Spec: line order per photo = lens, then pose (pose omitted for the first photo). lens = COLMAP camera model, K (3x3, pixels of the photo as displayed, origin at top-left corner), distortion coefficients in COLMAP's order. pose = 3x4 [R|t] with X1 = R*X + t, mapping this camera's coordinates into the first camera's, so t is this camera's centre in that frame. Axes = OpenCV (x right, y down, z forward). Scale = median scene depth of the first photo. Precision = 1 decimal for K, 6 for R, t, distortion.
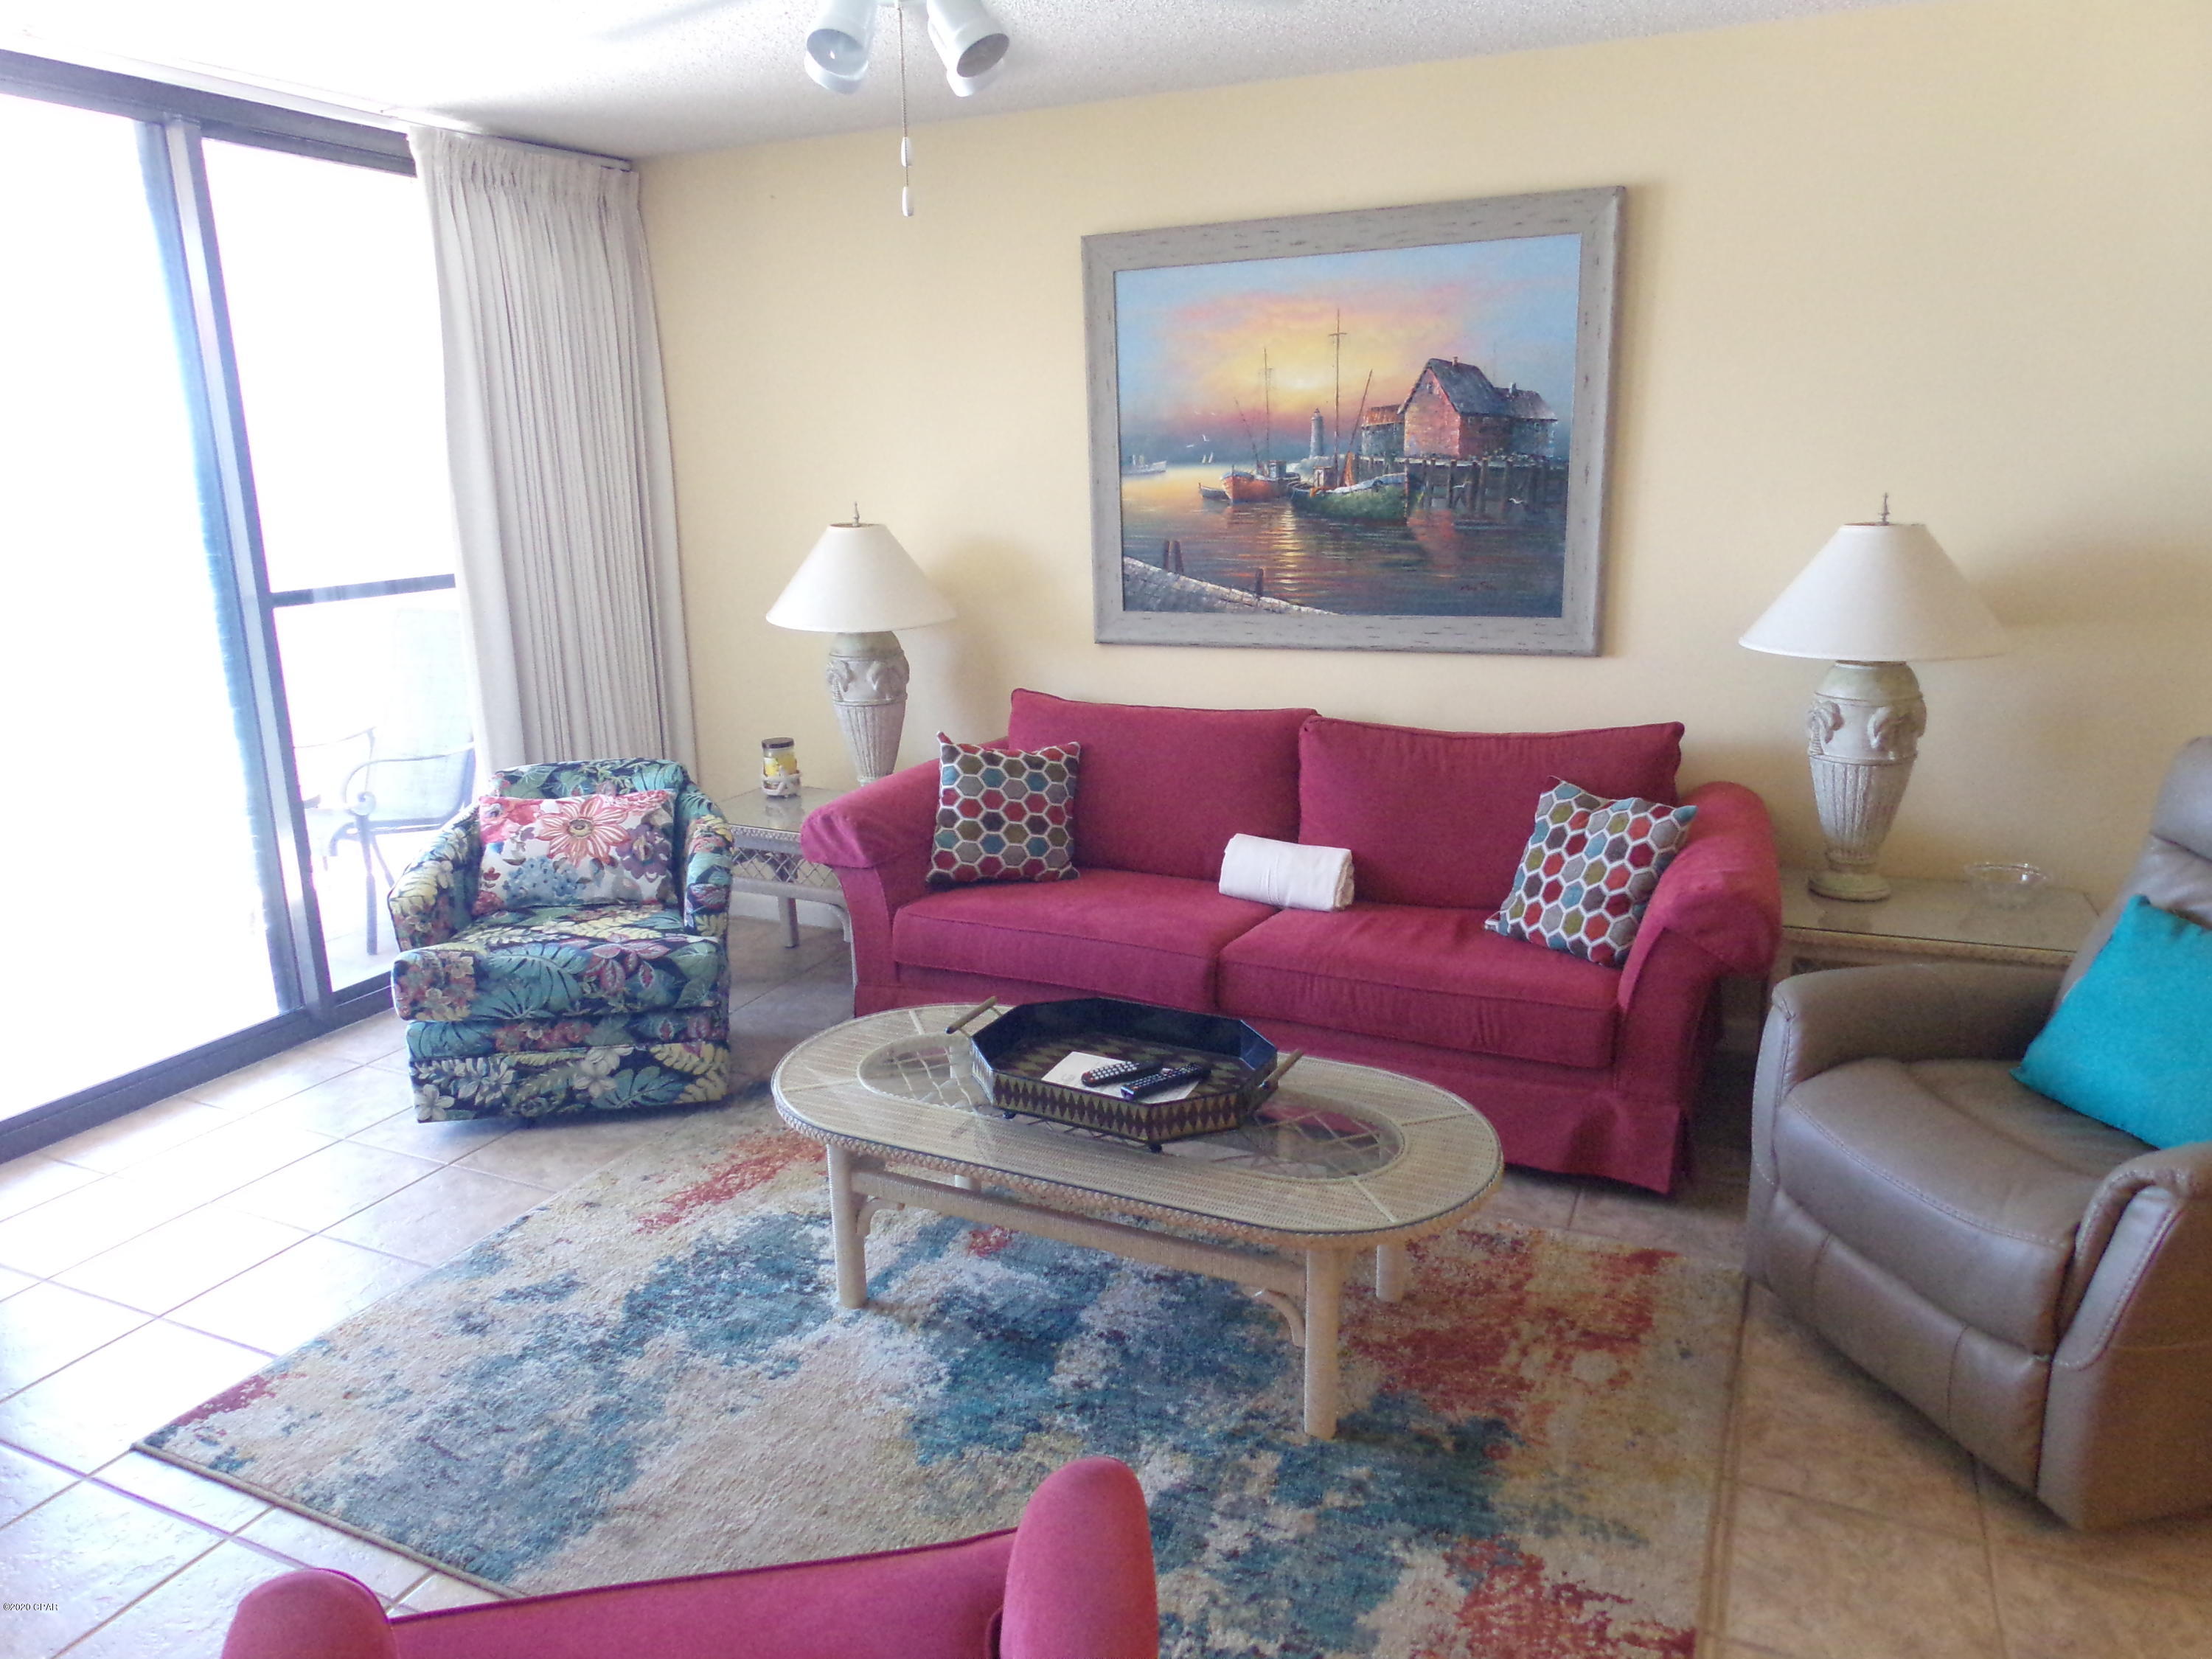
lens RADIAL K [[1494.9, 0, 1106.7], [0, 1494.9, 825.7], [0, 0, 1]] dist [0.032731, -0.035830]
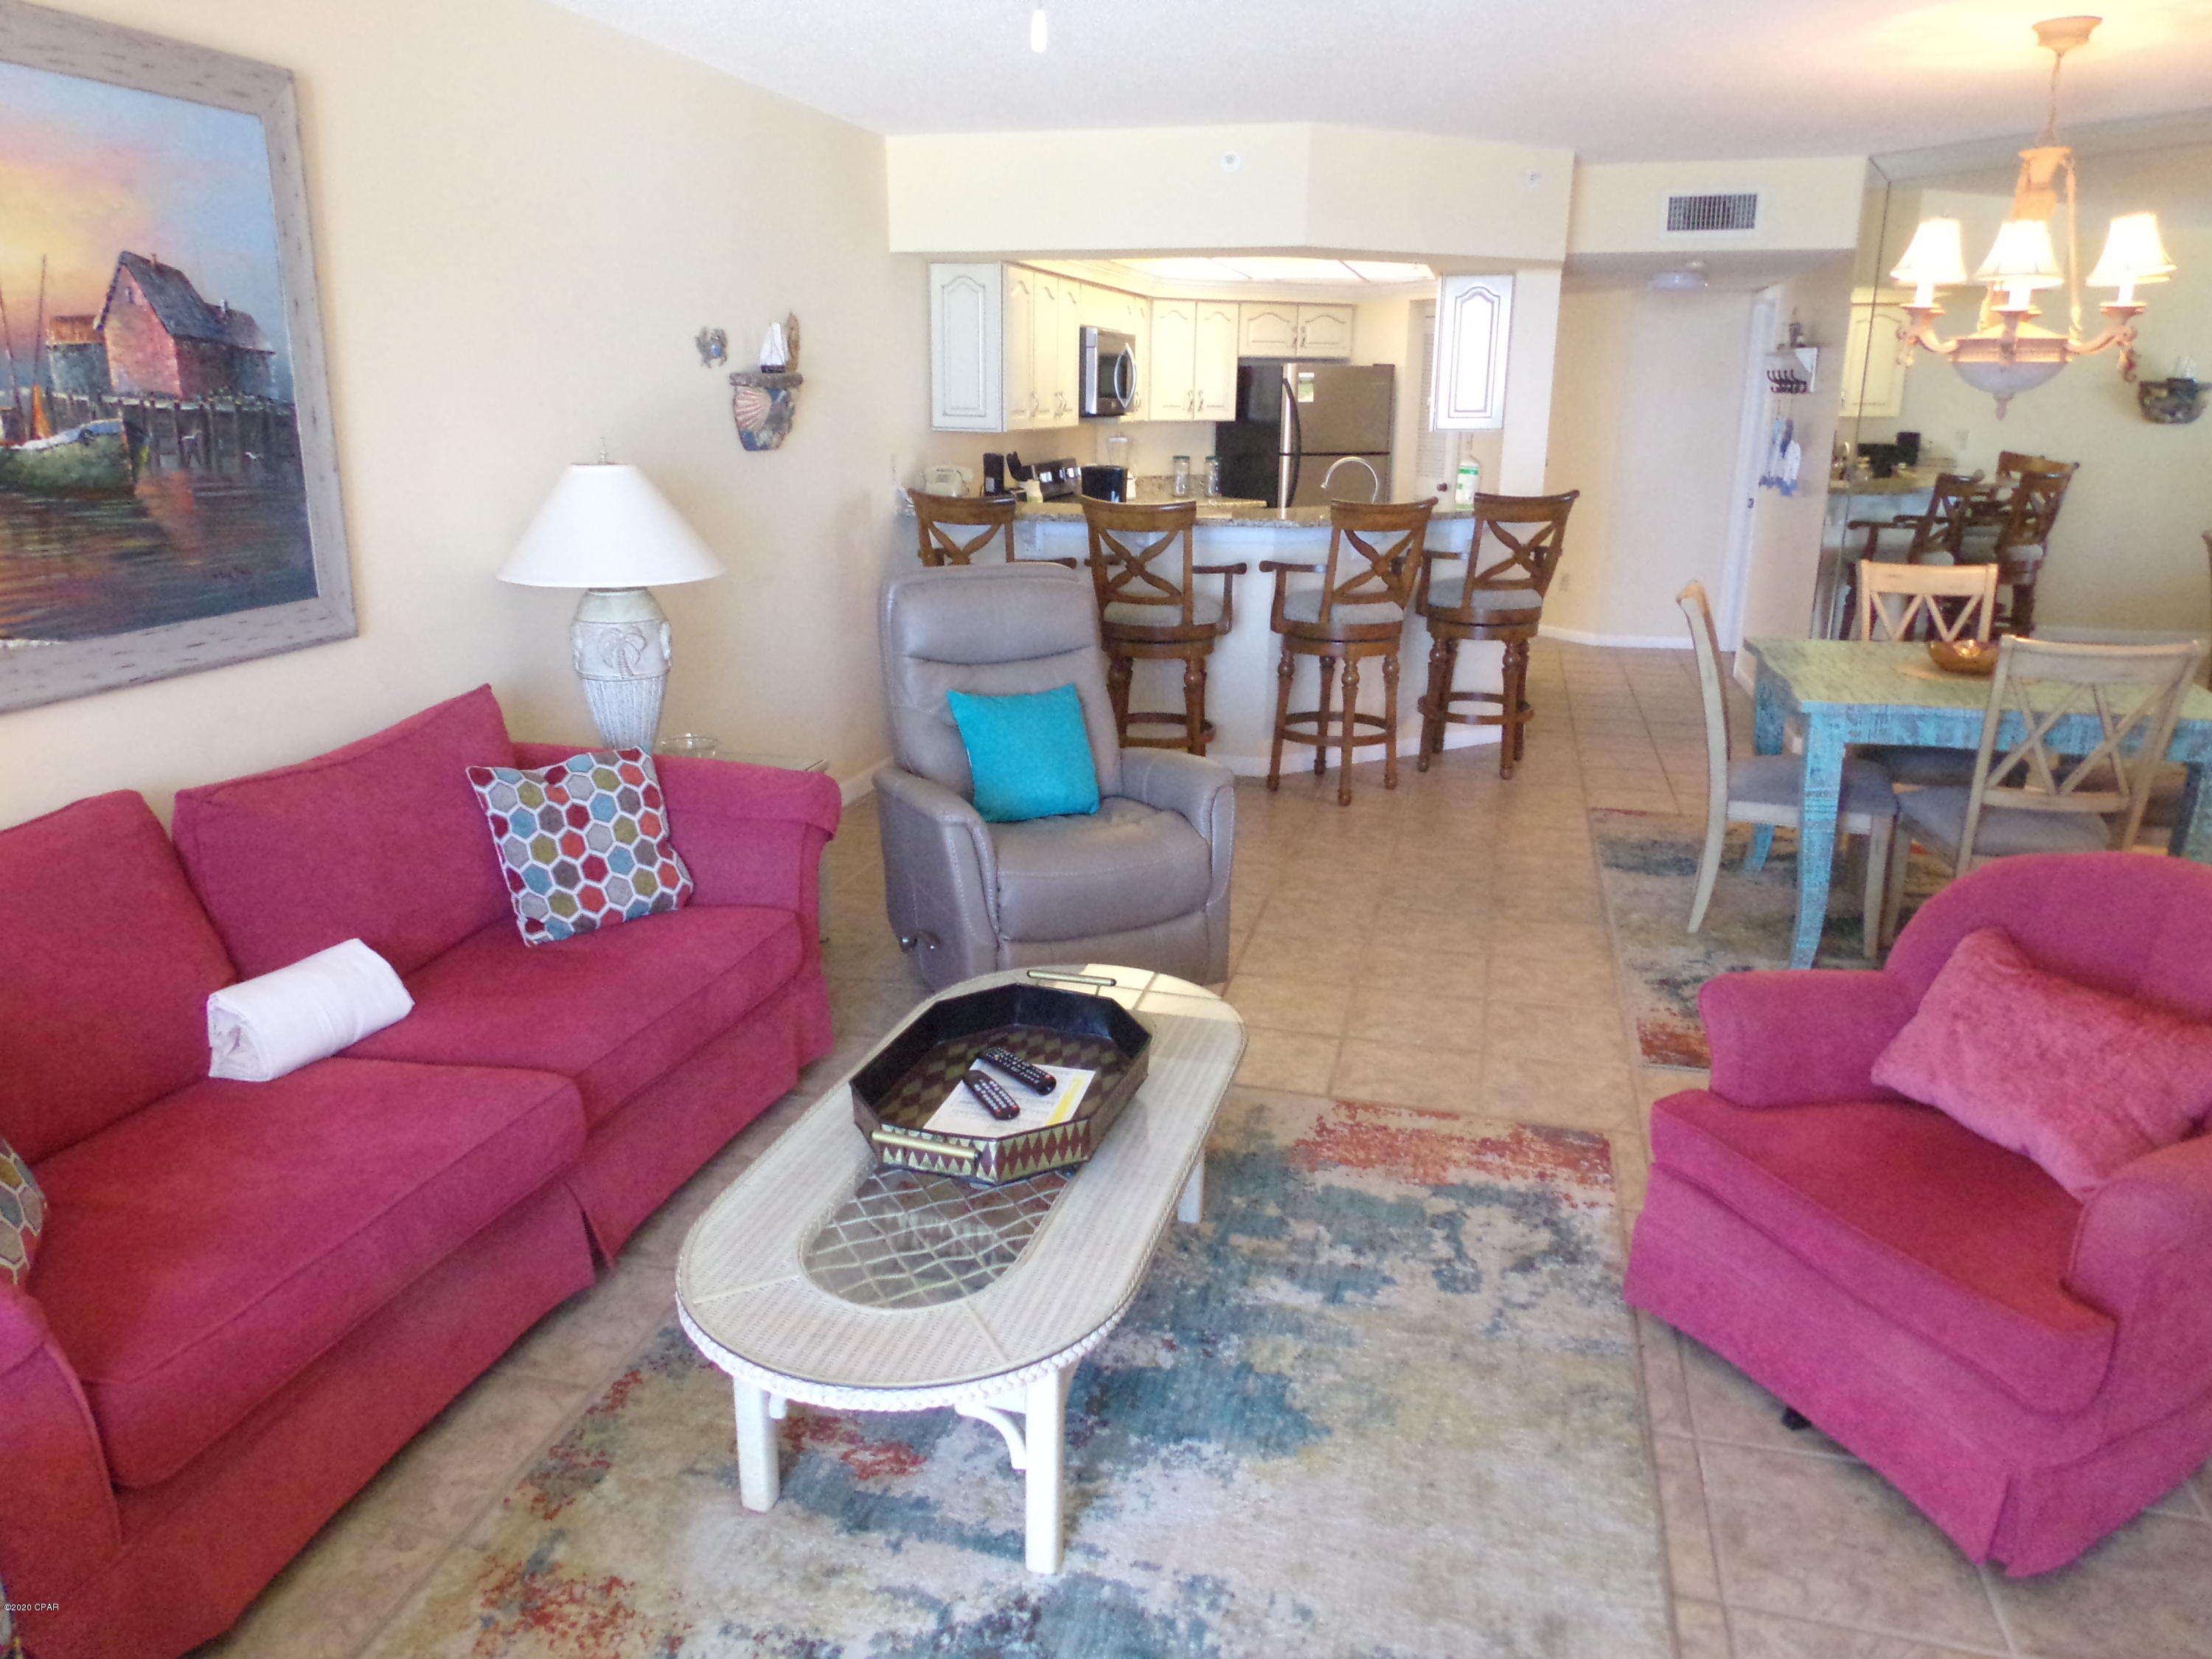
lens RADIAL K [[1494.9, 0, 1105.7], [0, 1494.9, 823.4], [0, 0, 1]] dist [0.032731, -0.035830]
pose [[-0.174378, -0.251949, 0.951900, -0.653407], [0.241565, 0.926224, 0.289405, -0.179372], [-0.954588, 0.280411, -0.100651, 0.801332]]
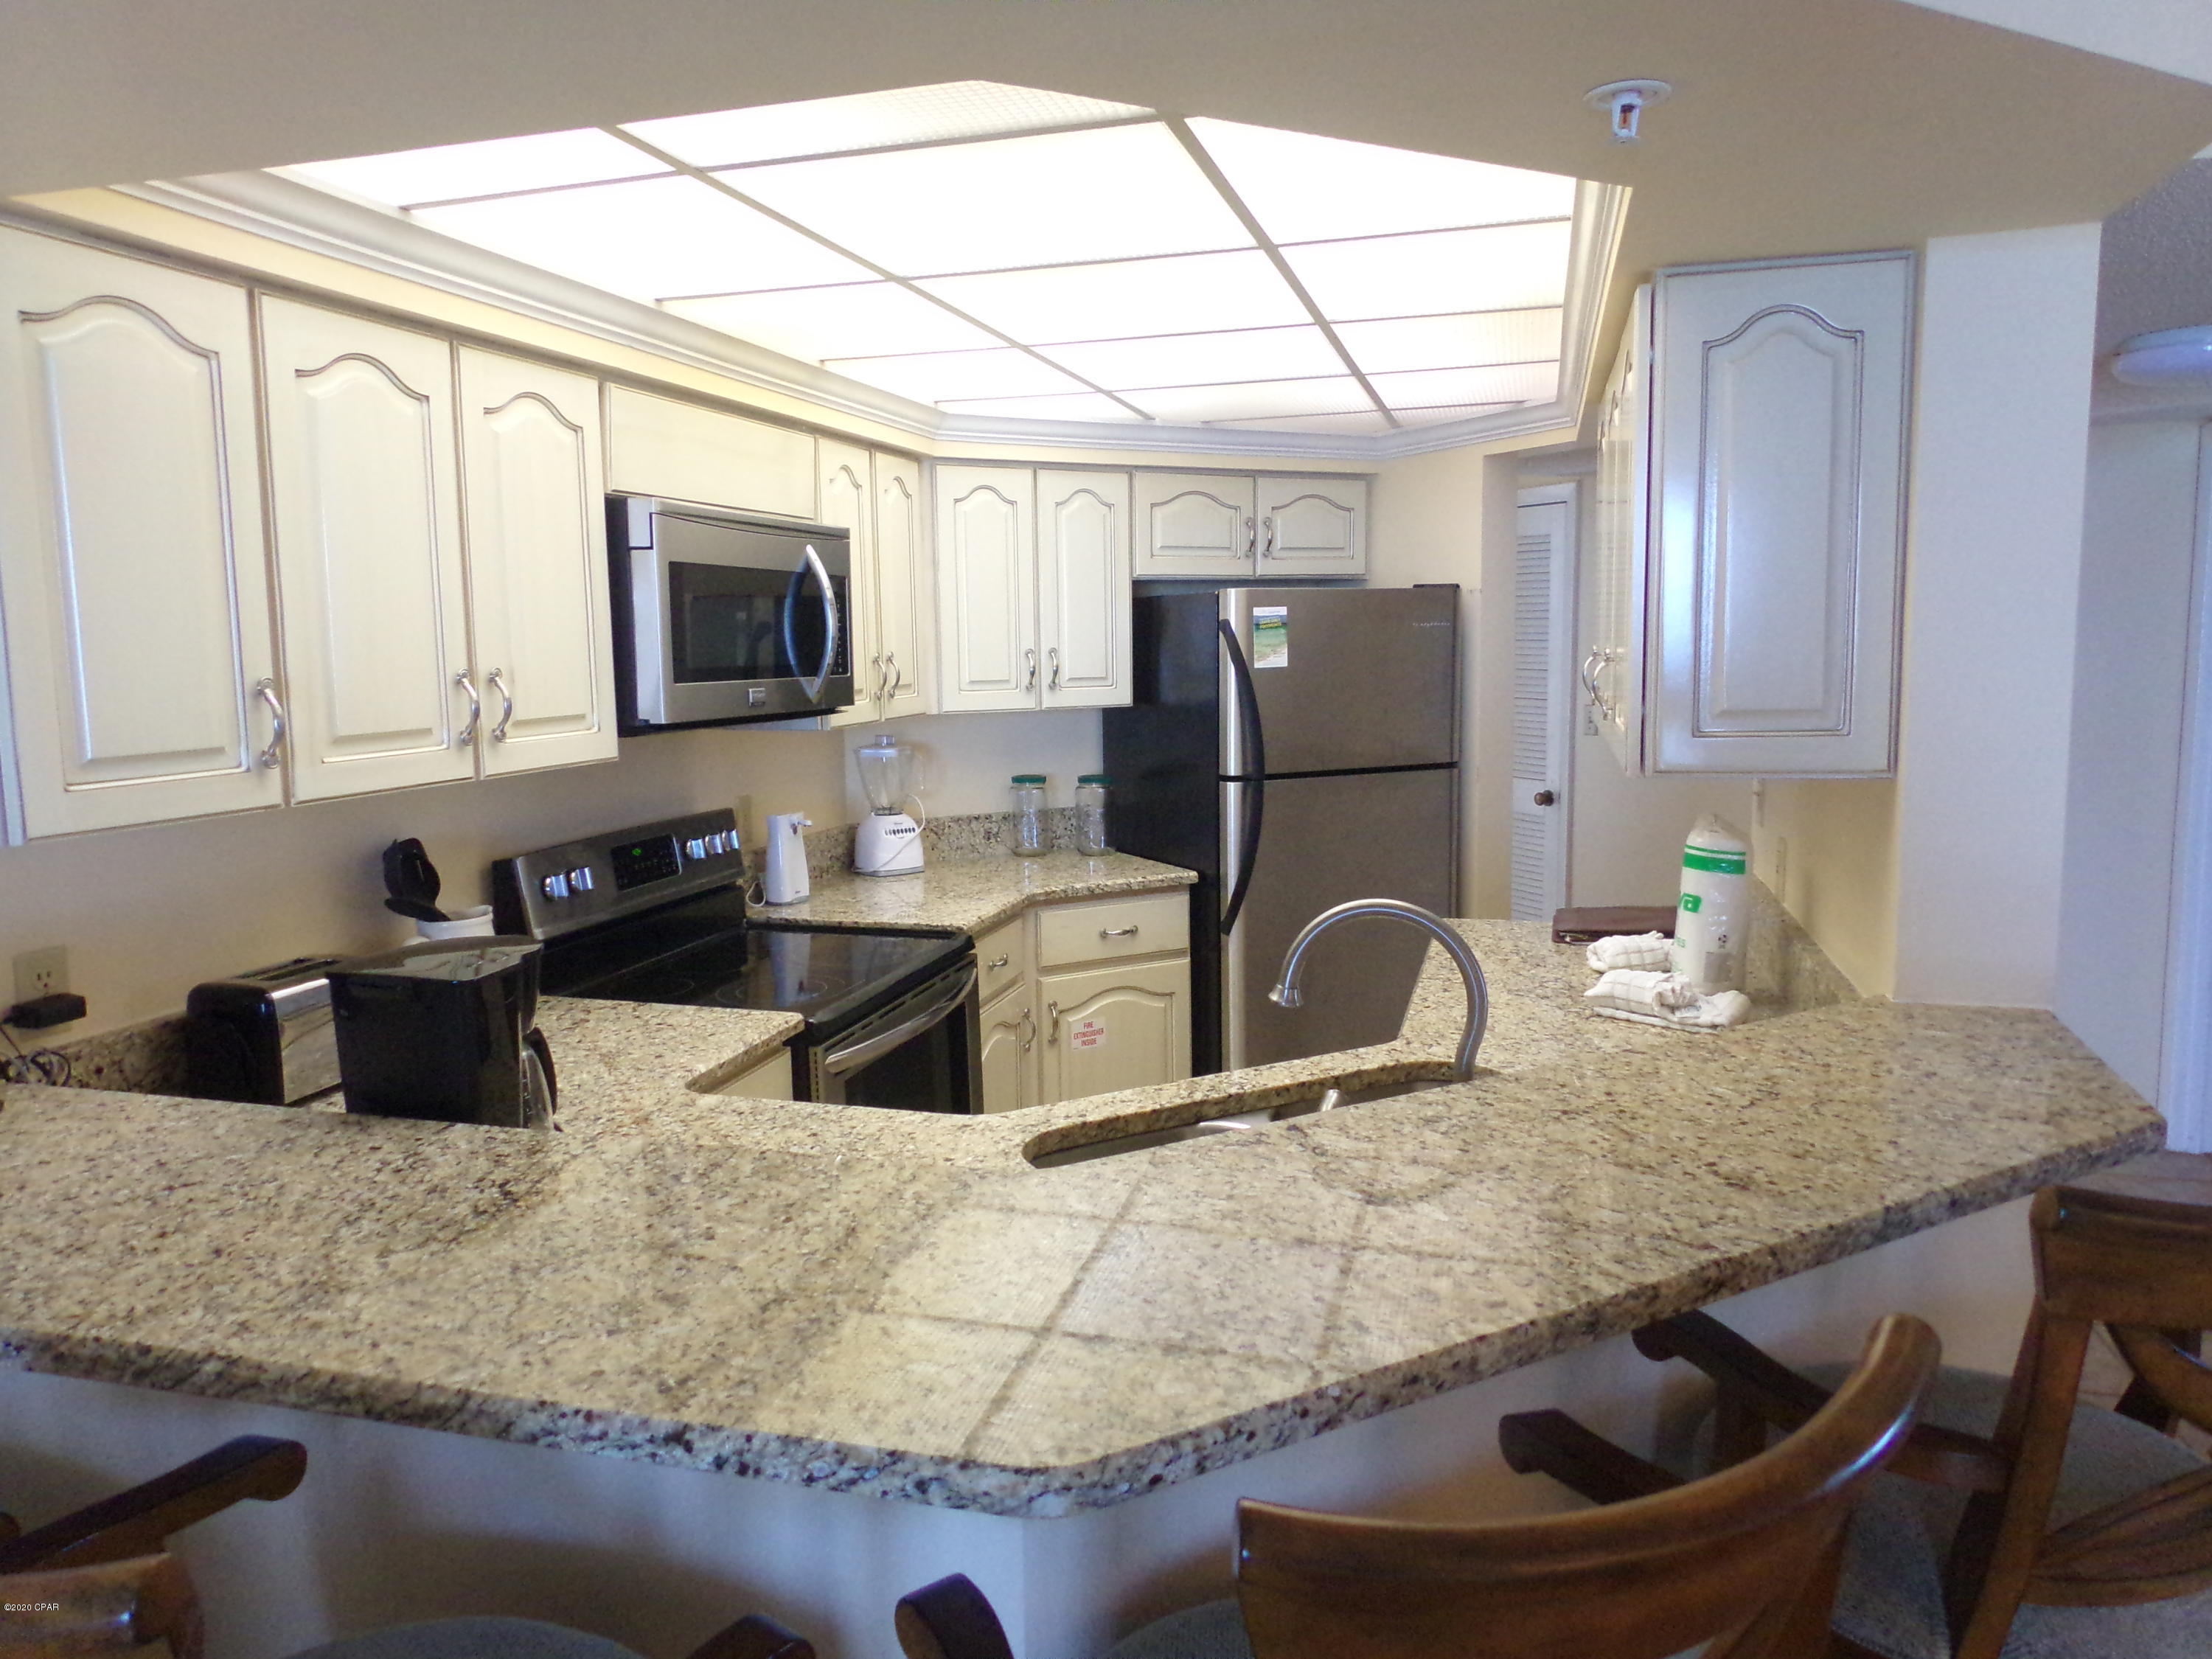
lens RADIAL K [[1494.9, 0, 1104.3], [0, 1494.9, 838.0], [0, 0, 1]] dist [0.032731, -0.035830]
pose [[-0.151771, -0.107693, 0.982531, 0.743567], [0.265911, 0.952950, 0.145526, -0.101442], [-0.951975, 0.283353, -0.115993, 0.319719]]
